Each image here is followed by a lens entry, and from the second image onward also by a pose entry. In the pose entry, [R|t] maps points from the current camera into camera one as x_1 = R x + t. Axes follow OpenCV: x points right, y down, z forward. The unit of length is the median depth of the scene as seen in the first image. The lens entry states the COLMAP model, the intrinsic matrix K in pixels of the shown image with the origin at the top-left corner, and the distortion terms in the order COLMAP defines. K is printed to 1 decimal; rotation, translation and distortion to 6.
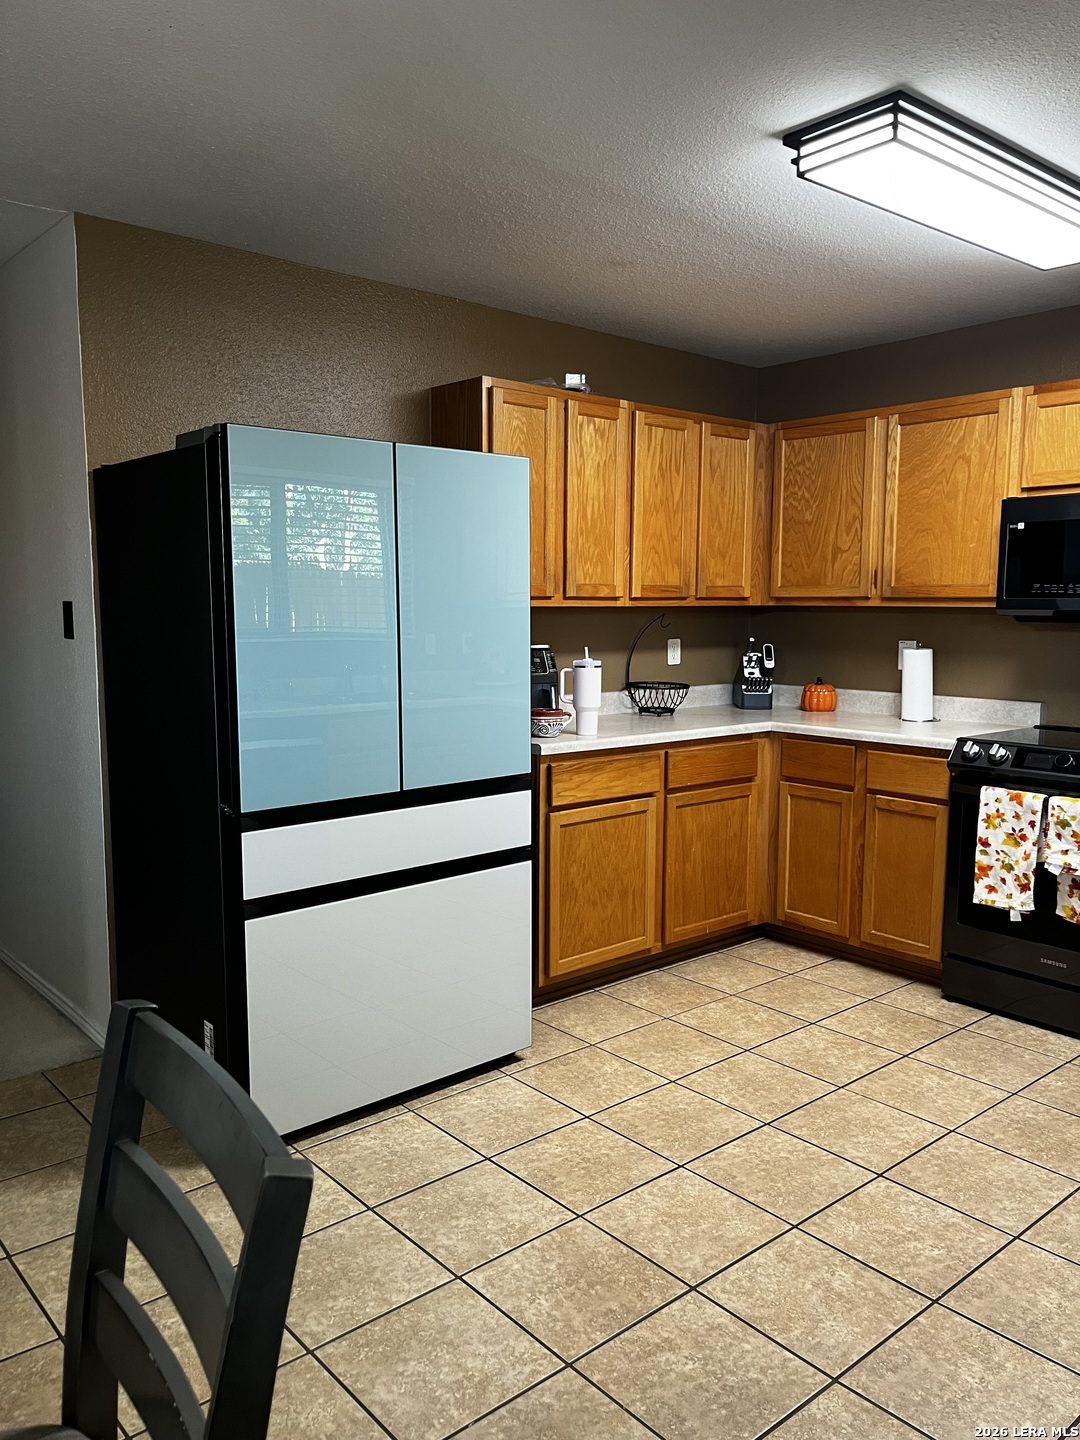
lens RADIAL K [[1090.7, 0, 547.4], [0, 1090.7, 722.4], [0, 0, 1]] dist [0.064095, -0.091500]
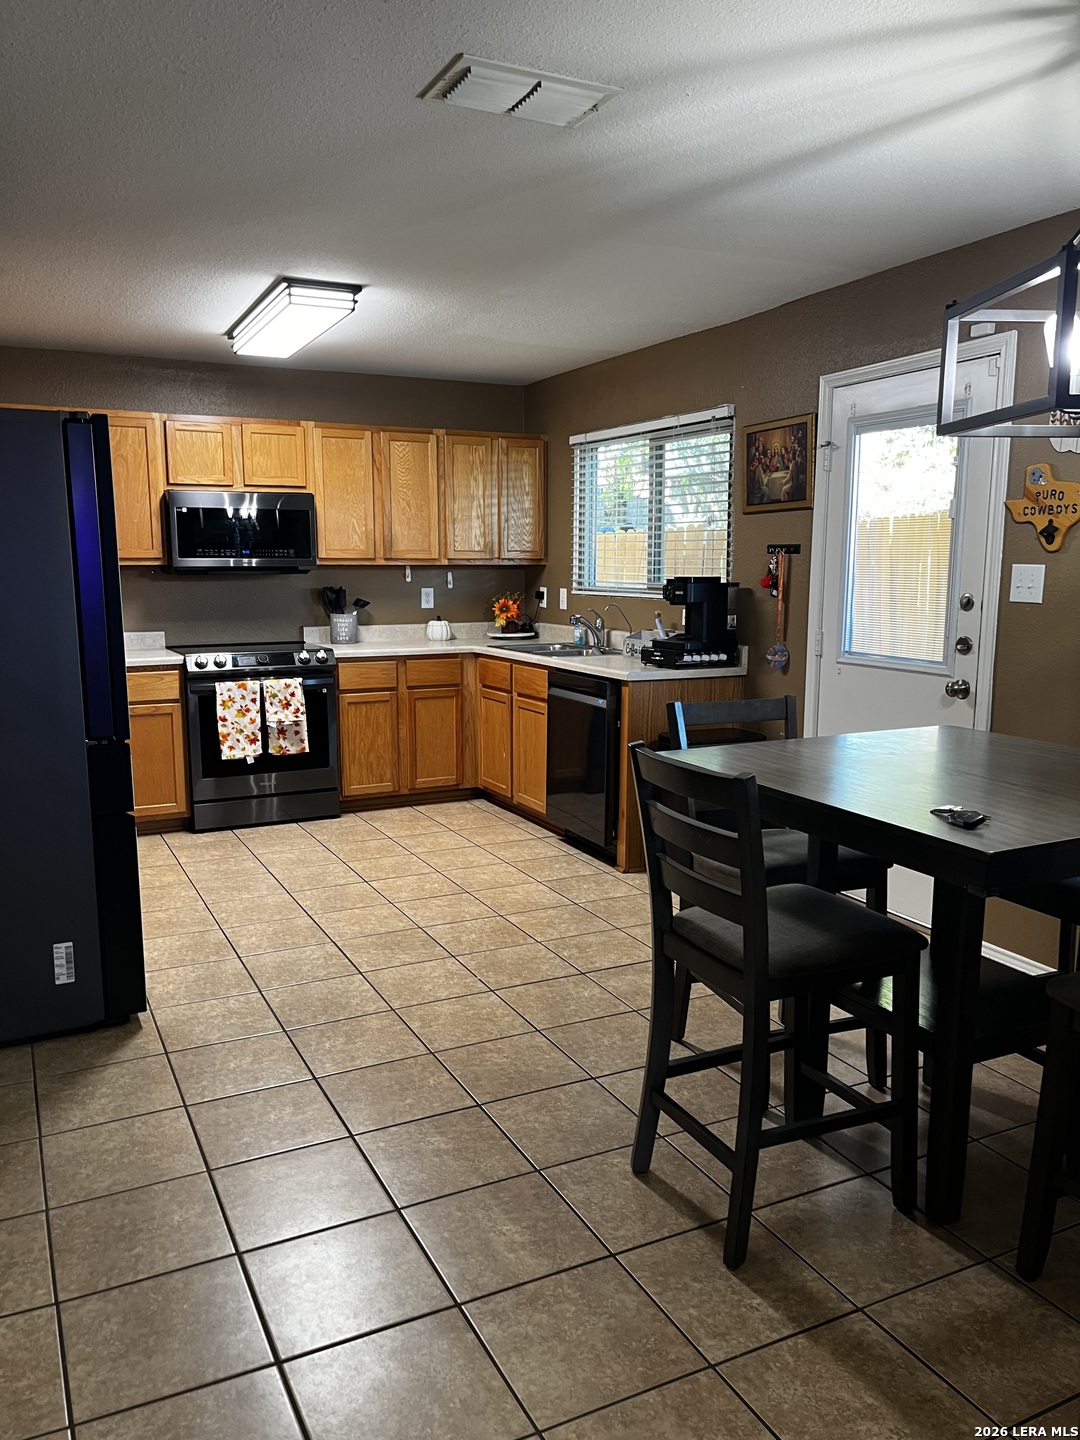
lens RADIAL K [[1090.7, 0, 542.0], [0, 1090.7, 727.0], [0, 0, 1]] dist [0.064095, -0.091500]
pose [[0.242719, -0.148788, 0.958619, -0.960684], [0.110098, 0.986008, 0.125163, -0.022467], [-0.963829, 0.075162, 0.255704, 0.181404]]
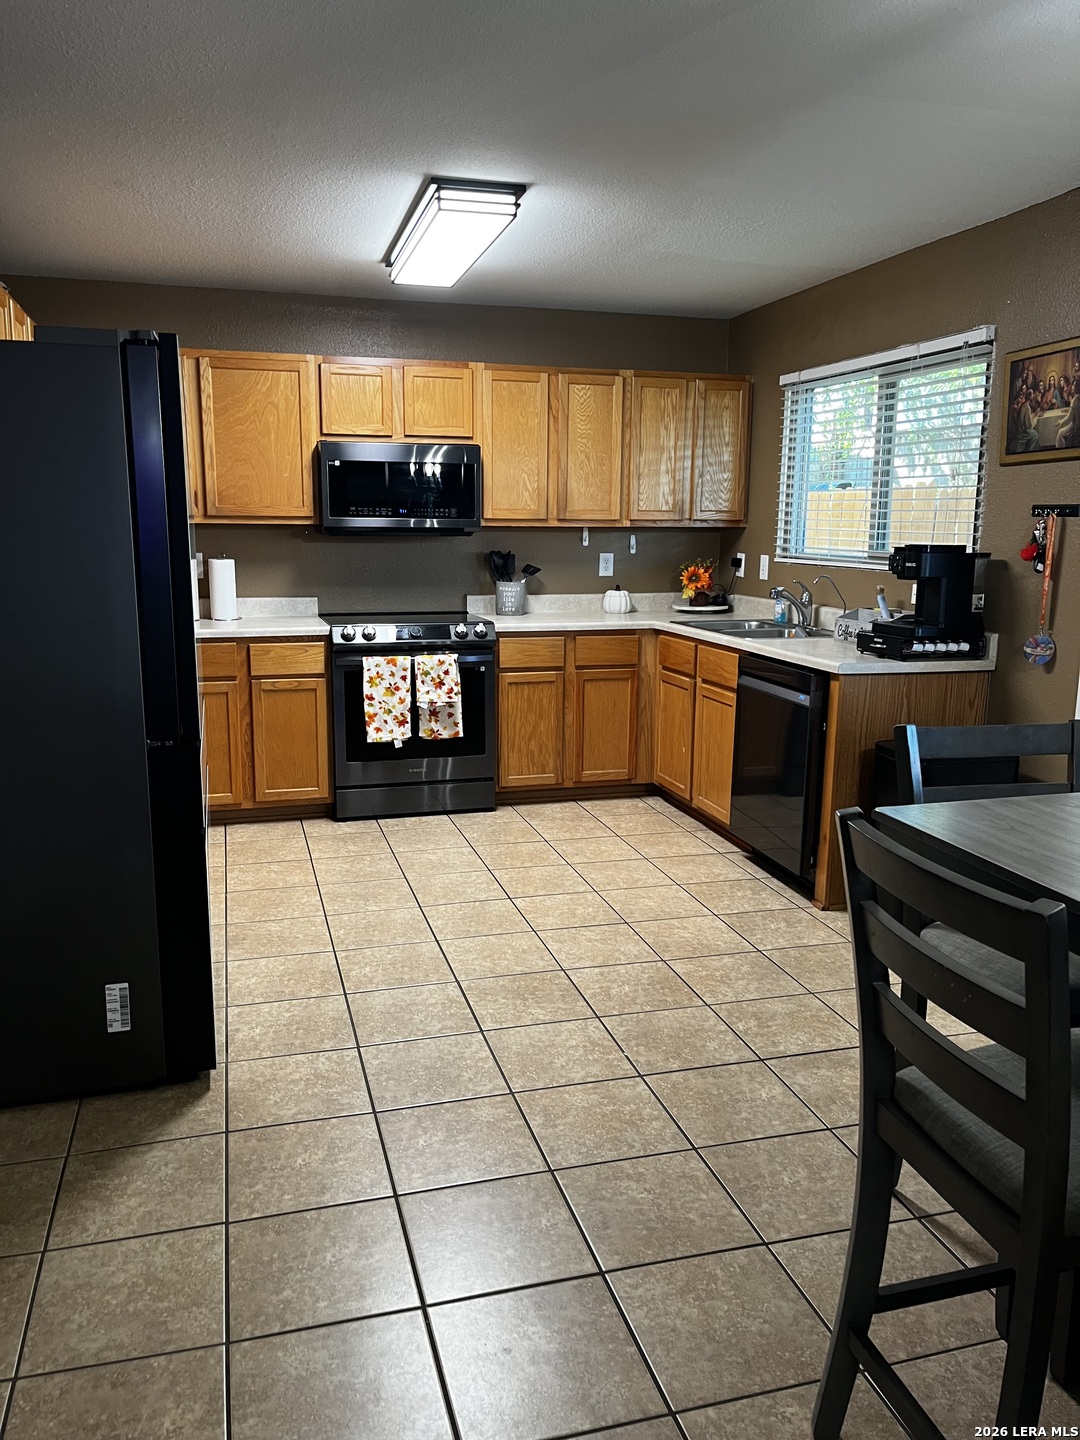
lens RADIAL K [[1090.7, 0, 535.7], [0, 1090.7, 717.6], [0, 0, 1]] dist [0.064095, -0.091500]
pose [[0.423088, -0.159504, 0.891939, -0.740328], [0.094304, 0.986789, 0.131733, -0.026868], [-0.901168, 0.028379, 0.432541, 0.220418]]
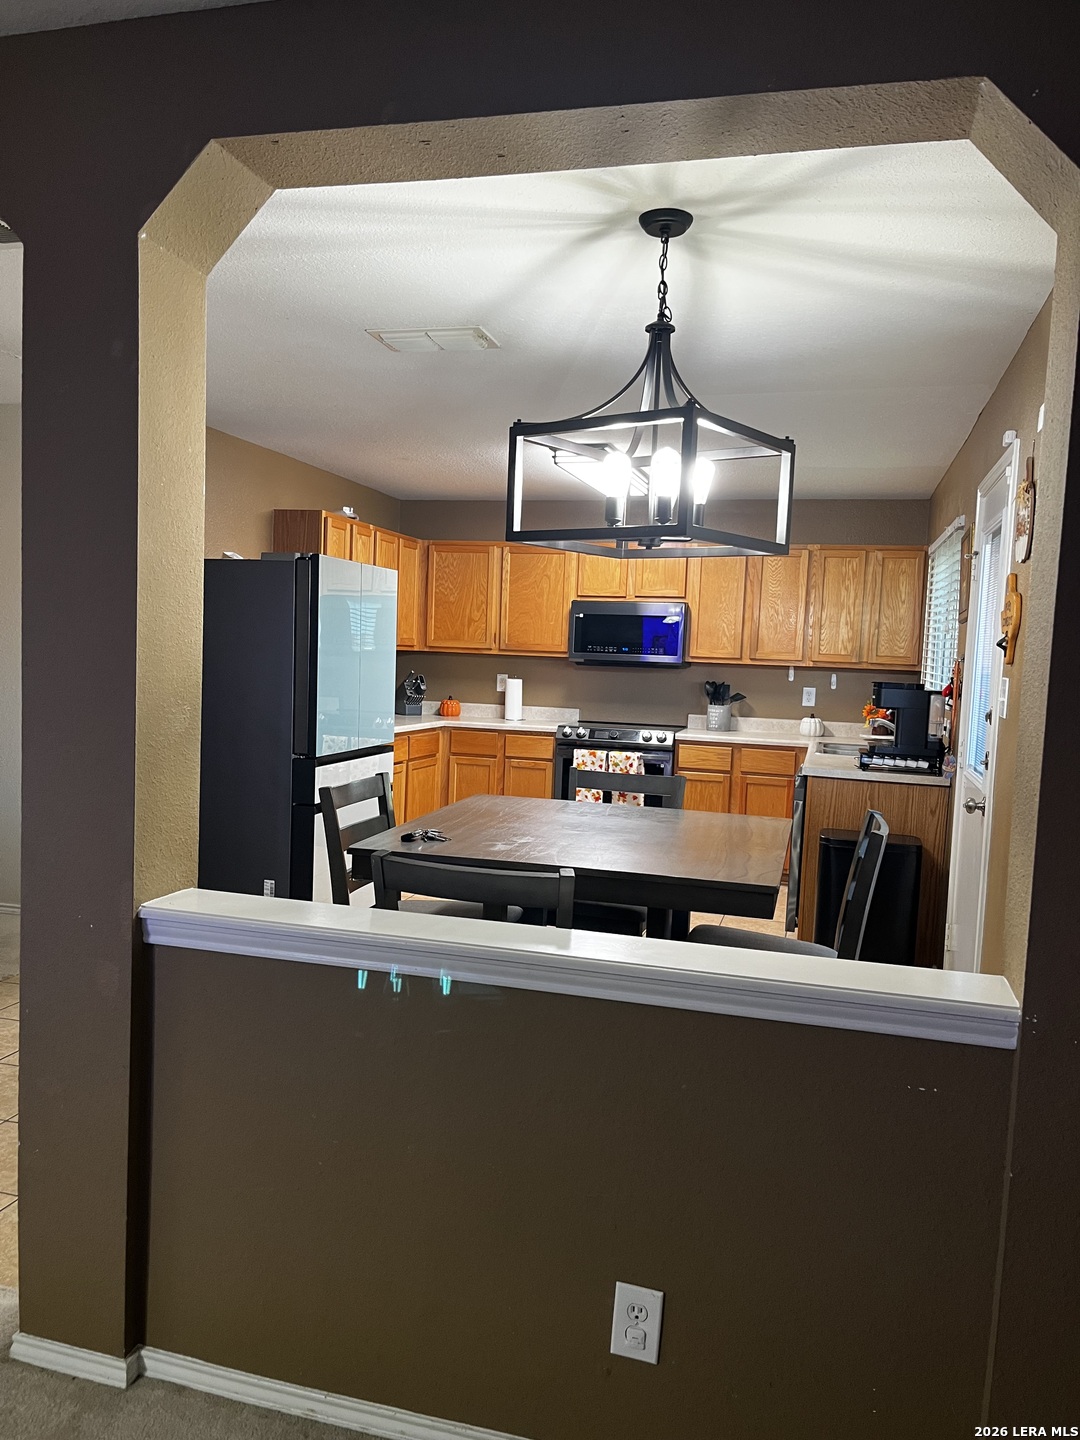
lens RADIAL K [[1090.7, 0, 535.1], [0, 1090.7, 717.2], [0, 0, 1]] dist [0.064095, -0.091500]
pose [[0.831737, -0.003328, 0.555161, -0.729953], [0.024615, 0.999220, -0.030888, 0.059338], [-0.554625, 0.039356, 0.831169, -0.561567]]
